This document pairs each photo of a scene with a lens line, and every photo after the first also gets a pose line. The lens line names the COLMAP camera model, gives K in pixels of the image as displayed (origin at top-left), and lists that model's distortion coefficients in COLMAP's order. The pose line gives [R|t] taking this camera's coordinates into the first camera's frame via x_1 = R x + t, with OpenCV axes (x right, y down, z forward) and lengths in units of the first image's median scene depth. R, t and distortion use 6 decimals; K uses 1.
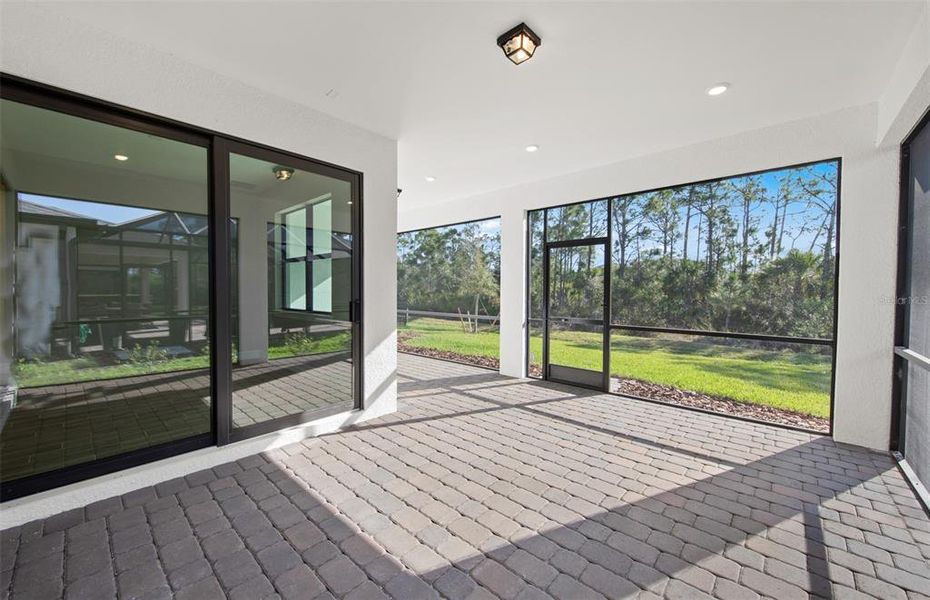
lens RADIAL K [[358.2, 0, 466.1], [0, 358.2, 294.6], [0, 0, 1]] dist [0.014243, -0.006896]
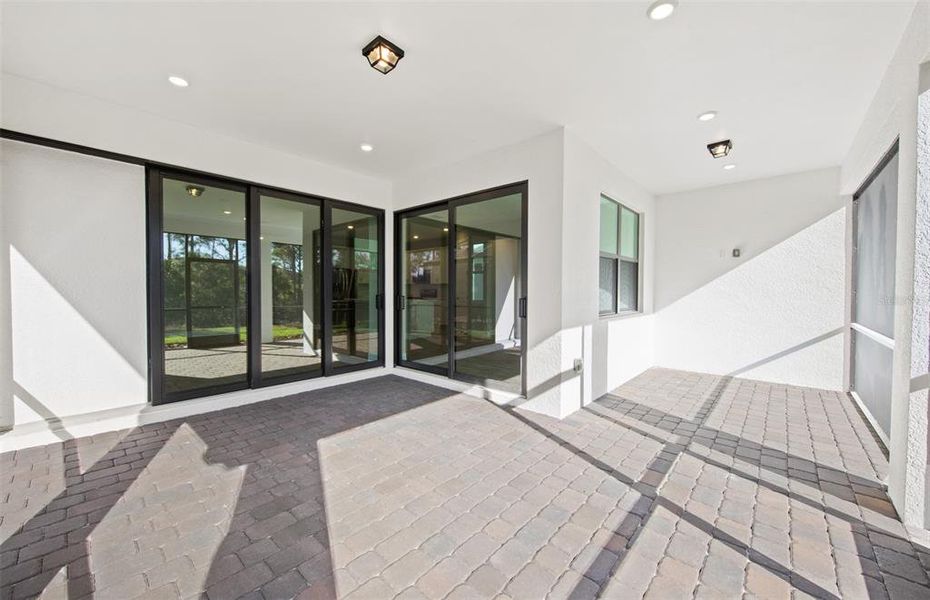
lens RADIAL K [[358.2, 0, 466.1], [0, 358.2, 294.6], [0, 0, 1]] dist [0.014243, -0.006896]
pose [[0.005263, 0.006510, -0.999965, 0.771221], [-0.018146, 0.999815, 0.006414, 0.003324], [0.999821, 0.018112, 0.005380, 0.789691]]
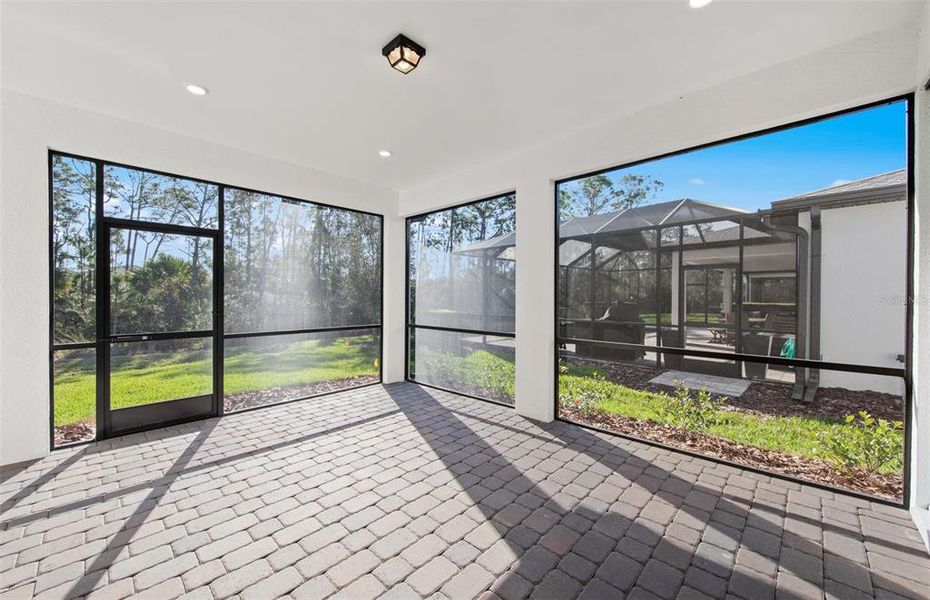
lens RADIAL K [[358.2, 0, 466.1], [0, 358.2, 294.6], [0, 0, 1]] dist [0.014243, -0.006896]
pose [[0.018857, -0.002439, 0.999819, -0.554642], [0.010120, 0.999946, 0.002249, -0.008769], [-0.999771, 0.010076, 0.018881, 0.515405]]
